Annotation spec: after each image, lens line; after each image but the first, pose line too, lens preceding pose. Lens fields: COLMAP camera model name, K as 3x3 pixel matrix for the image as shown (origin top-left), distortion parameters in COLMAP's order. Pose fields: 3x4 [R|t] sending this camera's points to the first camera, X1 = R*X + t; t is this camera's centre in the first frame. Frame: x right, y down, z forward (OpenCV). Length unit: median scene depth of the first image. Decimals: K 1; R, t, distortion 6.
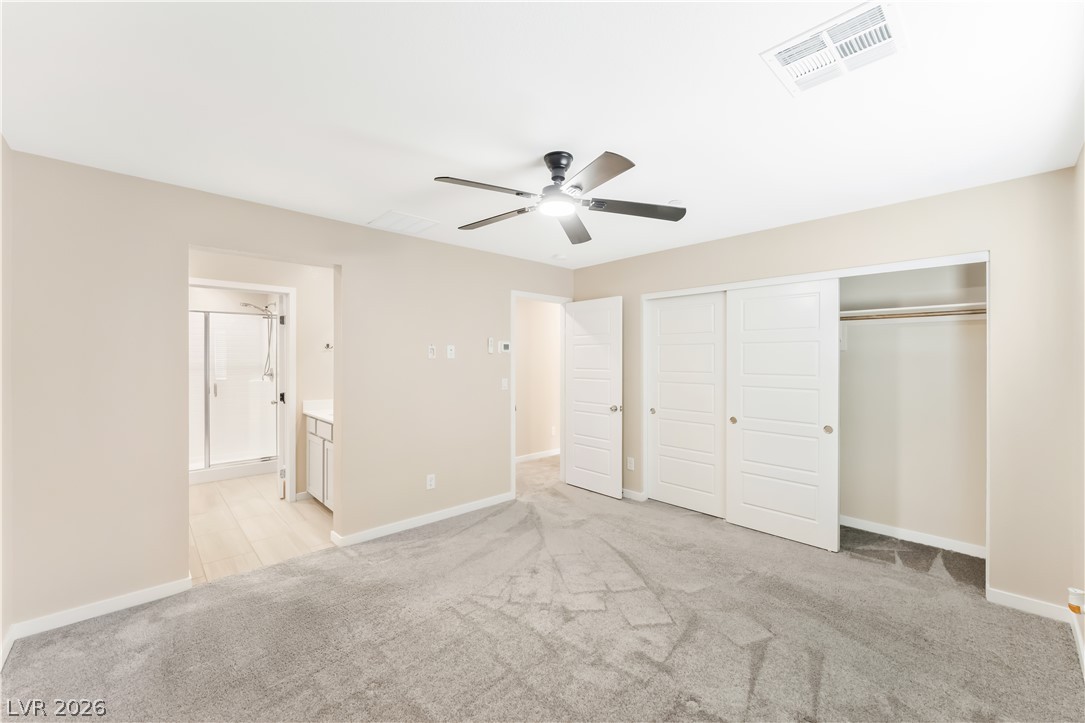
lens RADIAL K [[435.8, 0, 545.7], [0, 435.8, 358.4], [0, 0, 1]] dist [-0.005866, 0.000329]
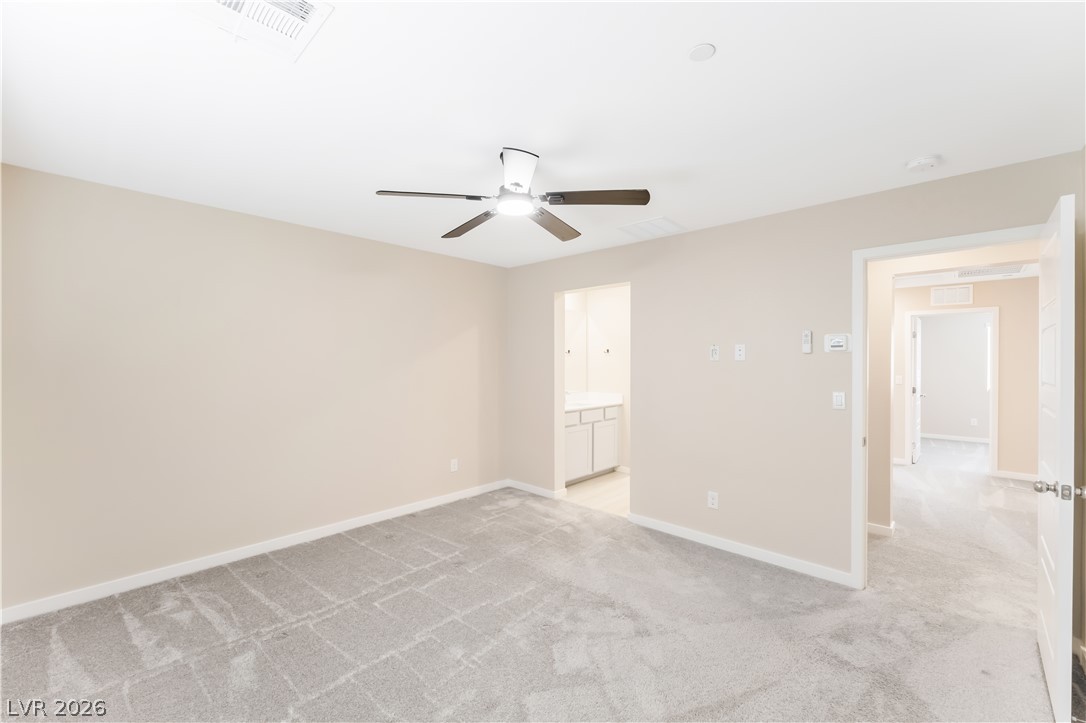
lens RADIAL K [[436.2, 0, 540.8], [0, 436.2, 371.5], [0, 0, 1]] dist [-0.005866, 0.000329]
pose [[0.061535, 0.022266, -0.997857, 0.504268], [-0.006815, 0.999737, 0.021888, 0.005269], [0.998082, 0.005453, 0.061671, 0.511351]]
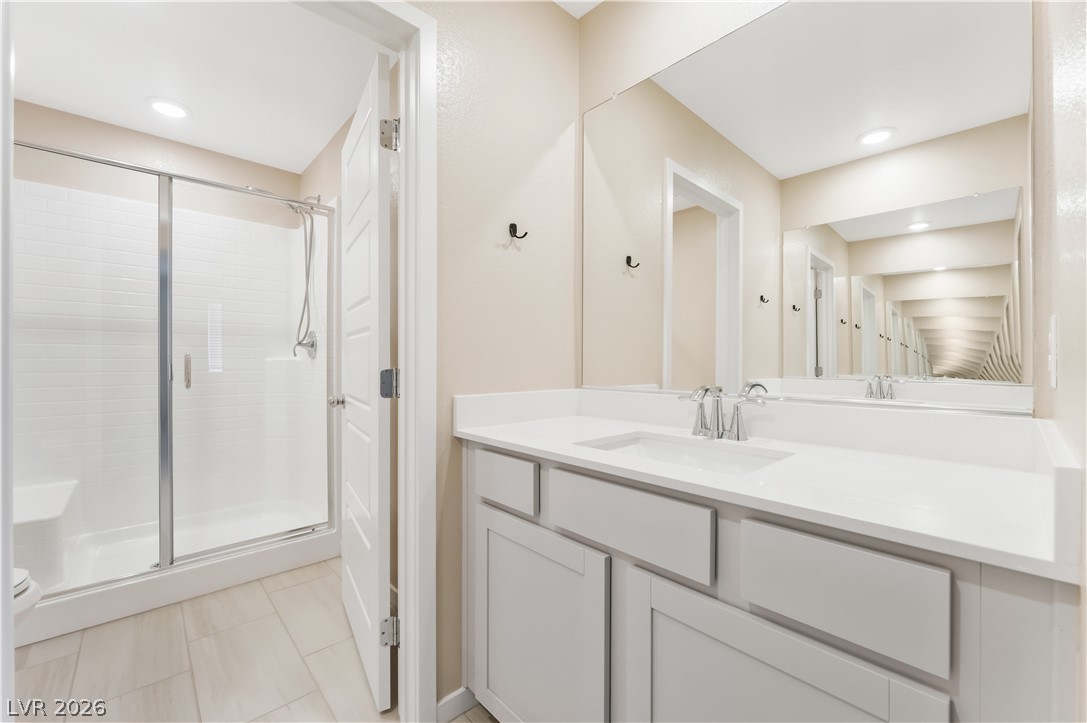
lens RADIAL K [[438.1, 0, 541.8], [0, 438.1, 359.6], [0, 0, 1]] dist [-0.007140, 0.001297]
pose [[0.999982, -0.002183, -0.005512, -0.493035], [0.002166, 0.999993, -0.003138, 0.072342], [0.005518, 0.003126, 0.999980, 0.685344]]
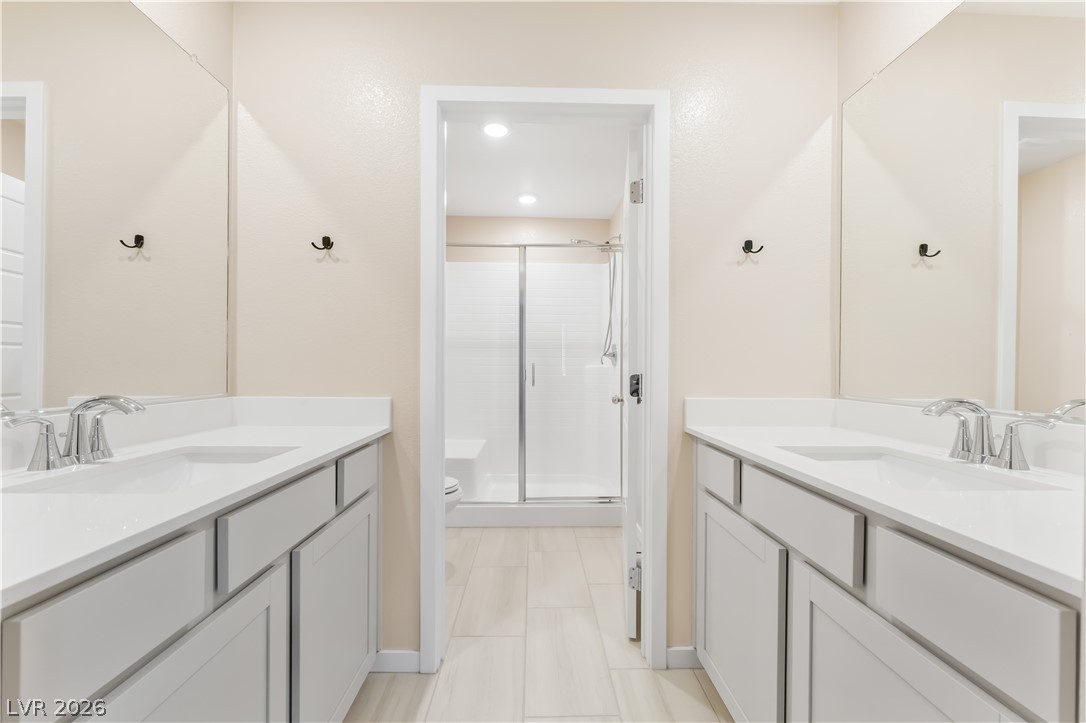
lens RADIAL K [[436.2, 0, 544.0], [0, 436.2, 365.7], [0, 0, 1]] dist [-0.005866, 0.000329]
pose [[0.748033, -0.001367, -0.663660, -0.400430], [-0.002866, 0.999982, -0.005290, 0.072272], [0.663655, 0.005859, 0.748016, 0.640462]]
